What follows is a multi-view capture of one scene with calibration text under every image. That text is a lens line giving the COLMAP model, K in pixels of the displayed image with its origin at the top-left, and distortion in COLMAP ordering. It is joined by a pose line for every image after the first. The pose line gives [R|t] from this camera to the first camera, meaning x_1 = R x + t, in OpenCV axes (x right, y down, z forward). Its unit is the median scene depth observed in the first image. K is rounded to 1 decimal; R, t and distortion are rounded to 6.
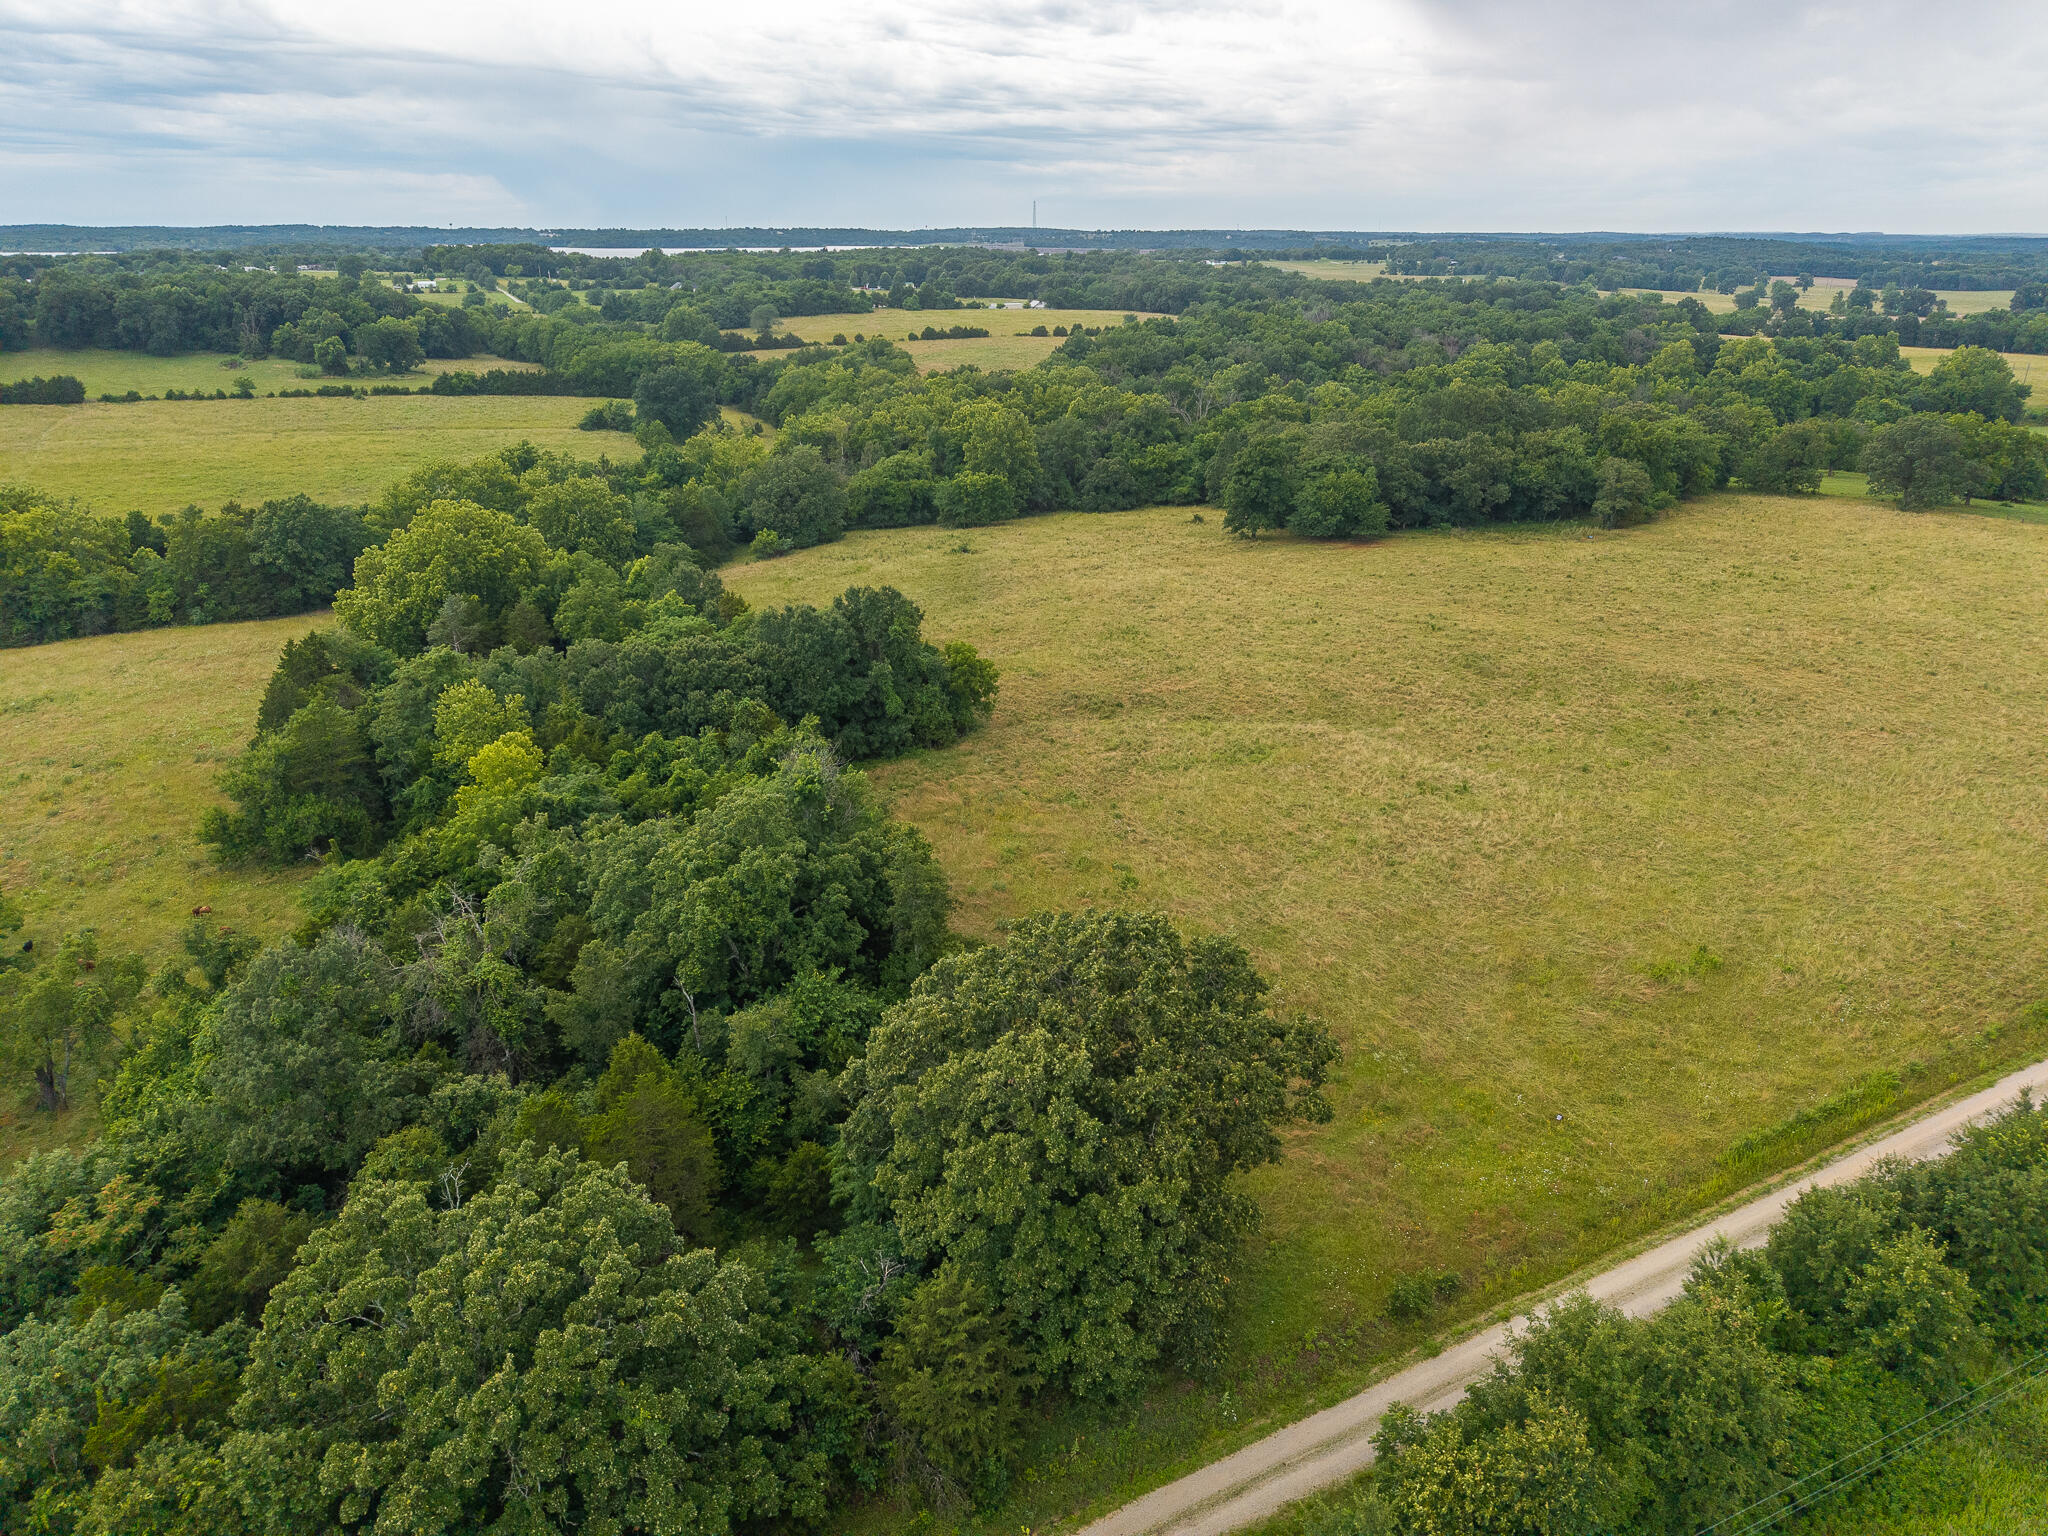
lens RADIAL K [[1385.4, 0, 1024.4], [0, 1385.4, 781.8], [0, 0, 1]] dist [0.016704, -0.013812]
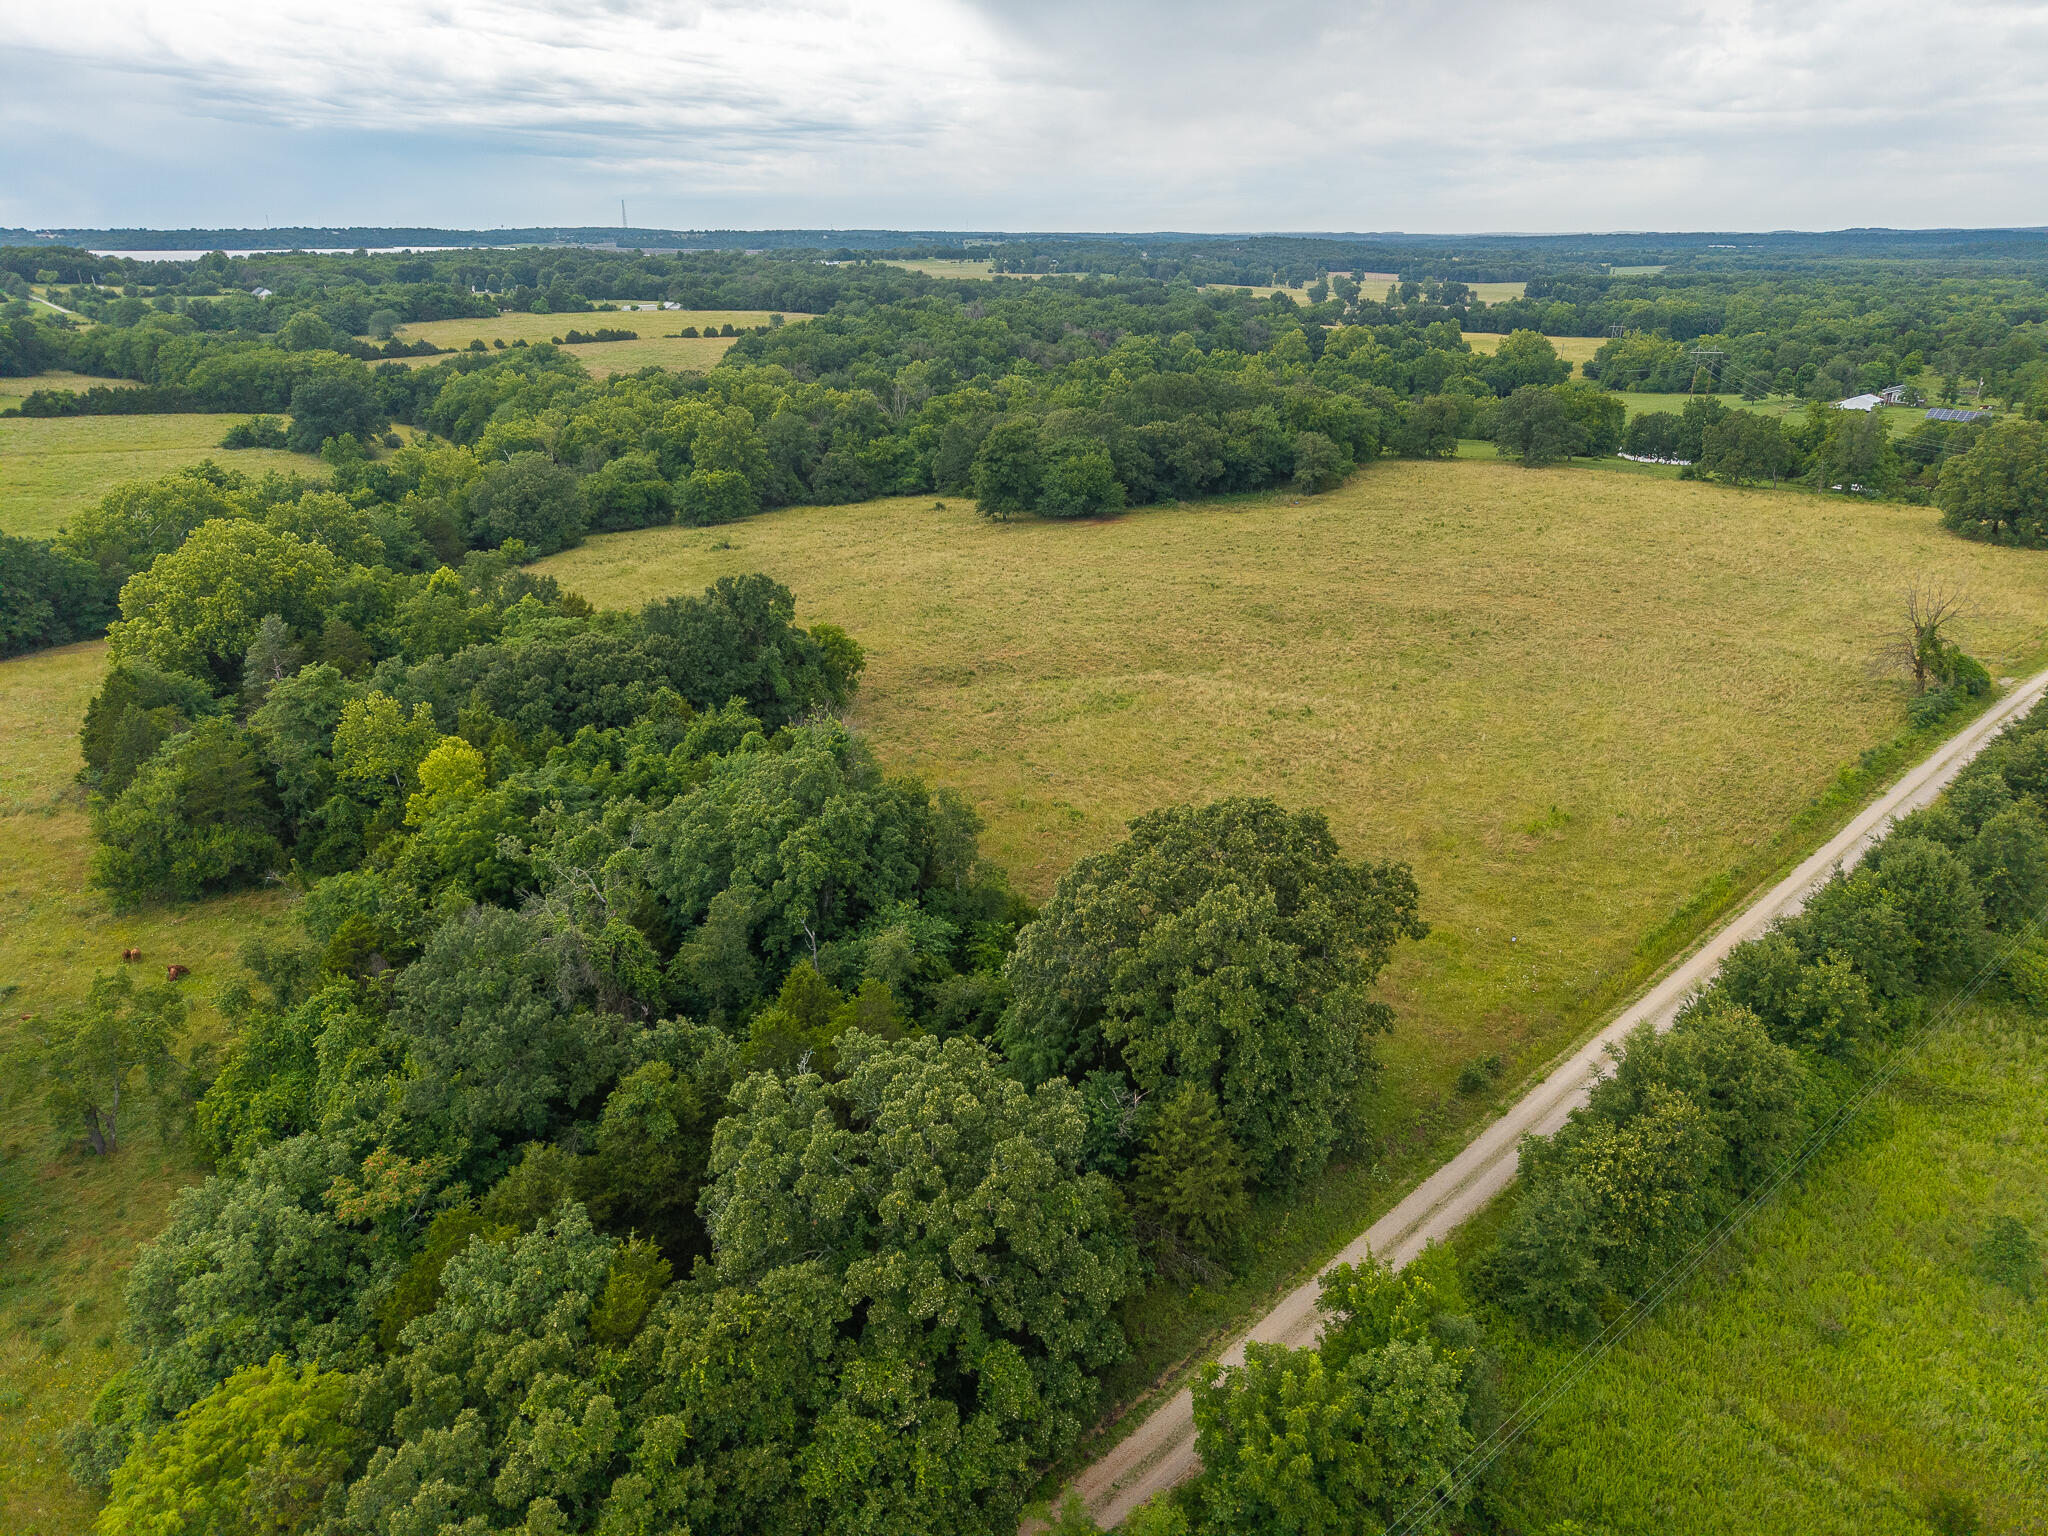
lens RADIAL K [[1385.4, 0, 1030.8], [0, 1385.4, 784.2], [0, 0, 1]] dist [0.016704, -0.013812]
pose [[0.961353, -0.103290, 0.255208, -0.086437], [0.102903, 0.994580, 0.014904, 0.009874], [-0.255364, 0.011933, 0.966771, -0.026021]]
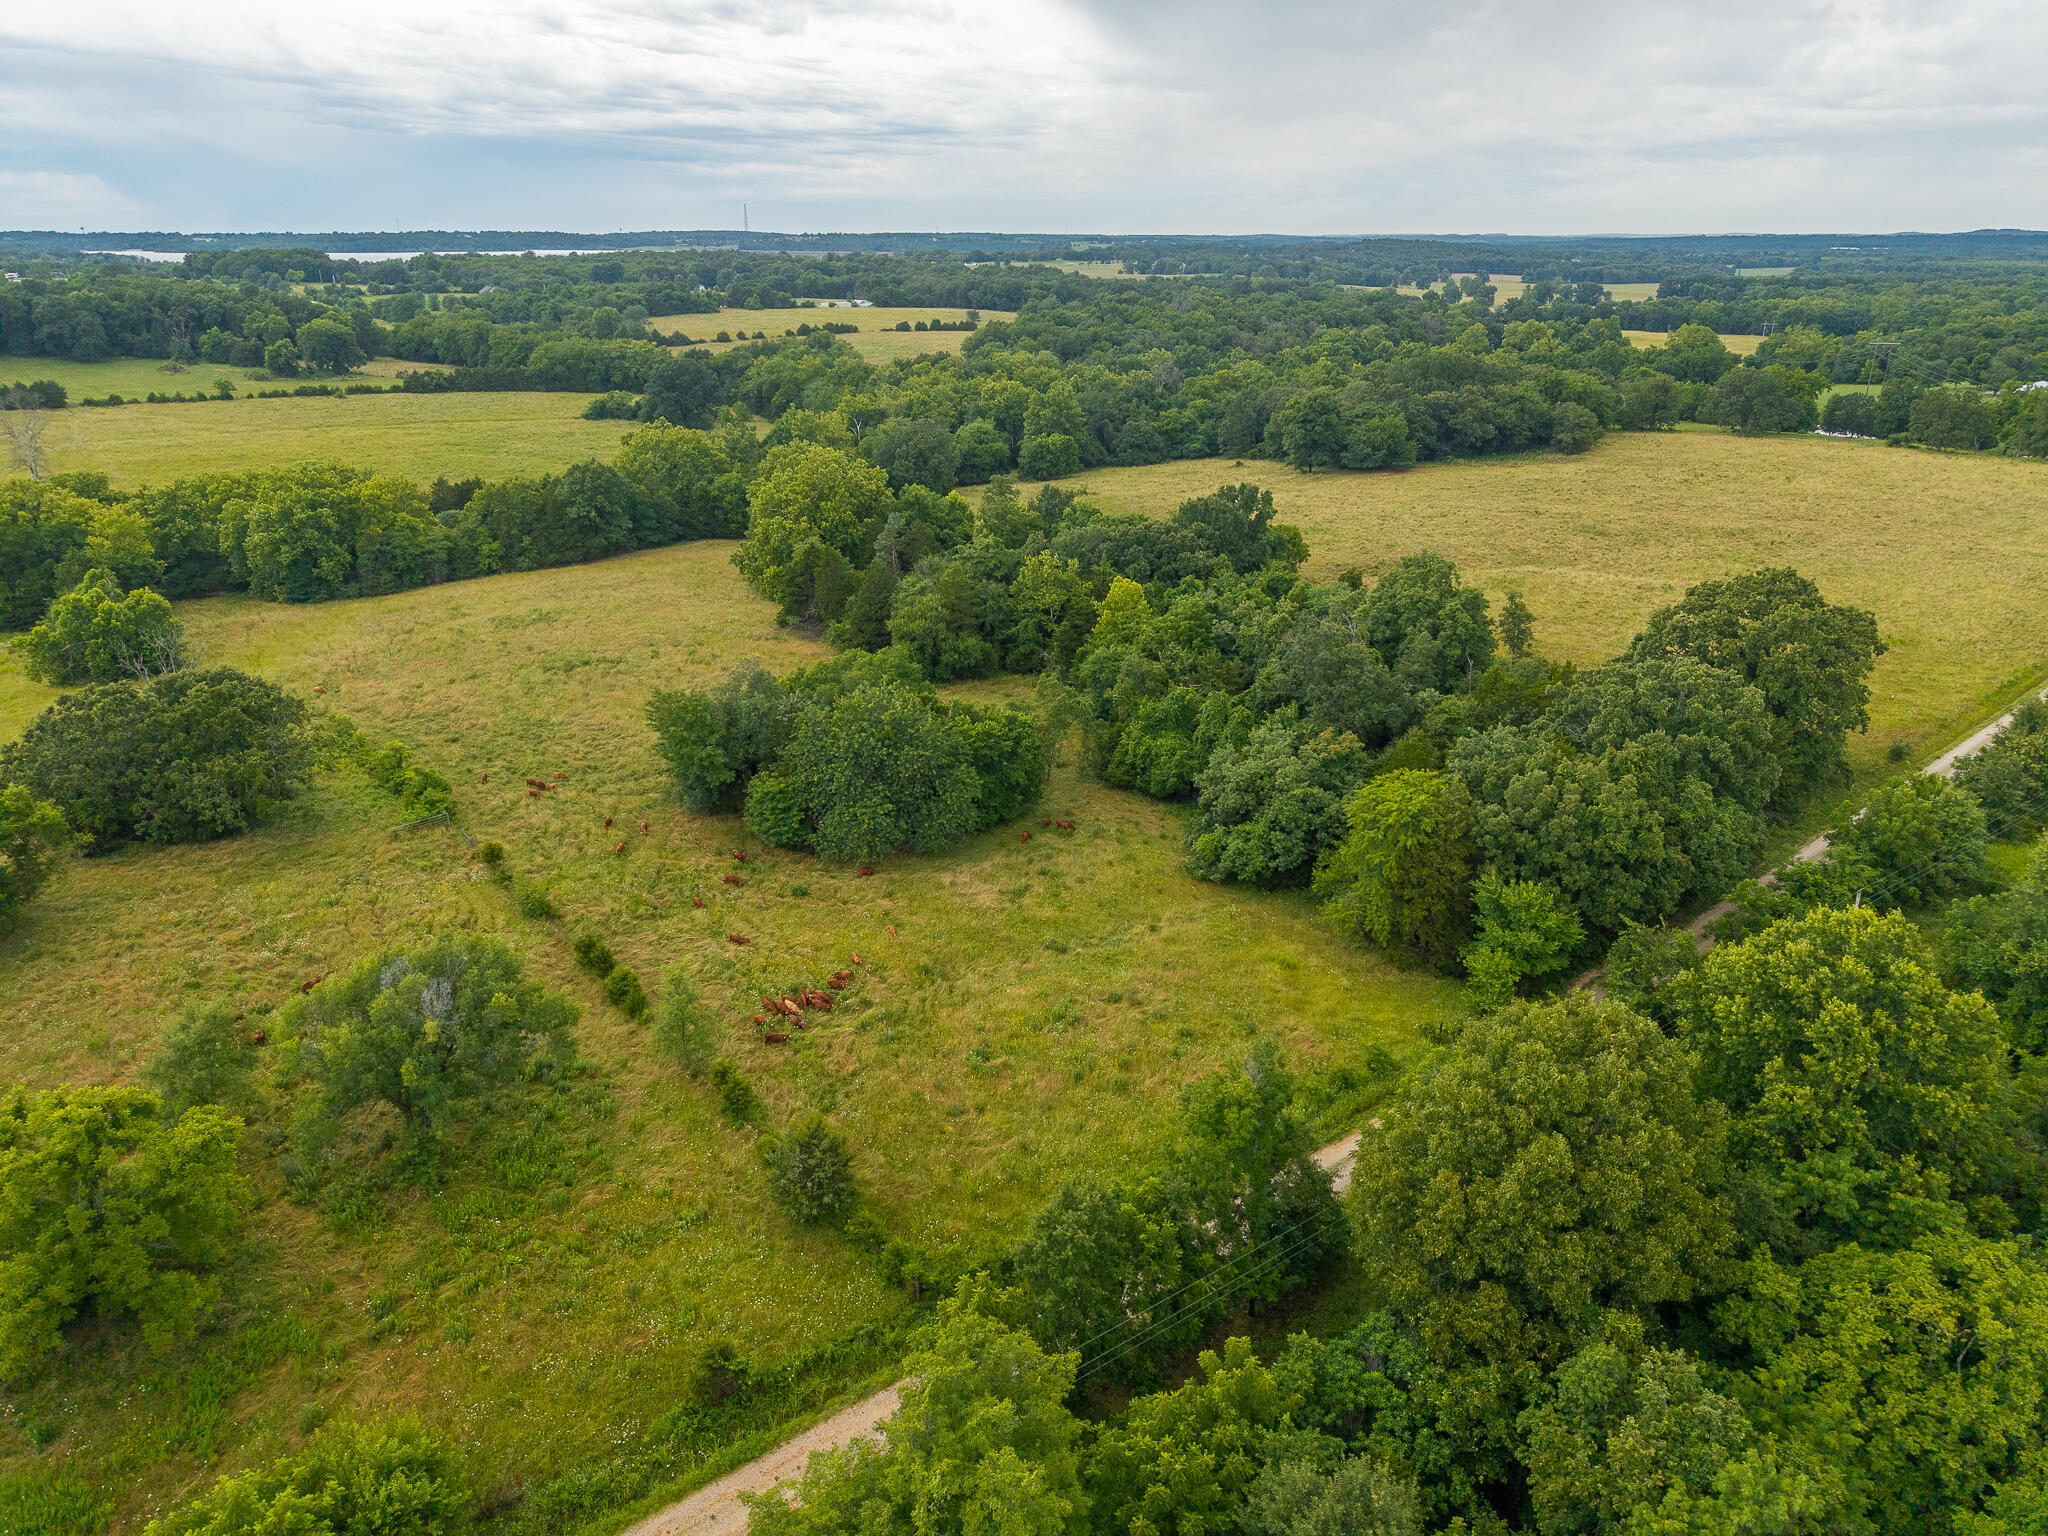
lens RADIAL K [[1385.4, 0, 1020.9], [0, 1385.4, 800.3], [0, 0, 1]] dist [0.016704, -0.013812]
pose [[0.977271, -0.082655, 0.195215, -0.297164], [0.080756, 0.996577, 0.017679, 0.064703], [-0.196008, -0.001512, 0.980601, -0.162154]]
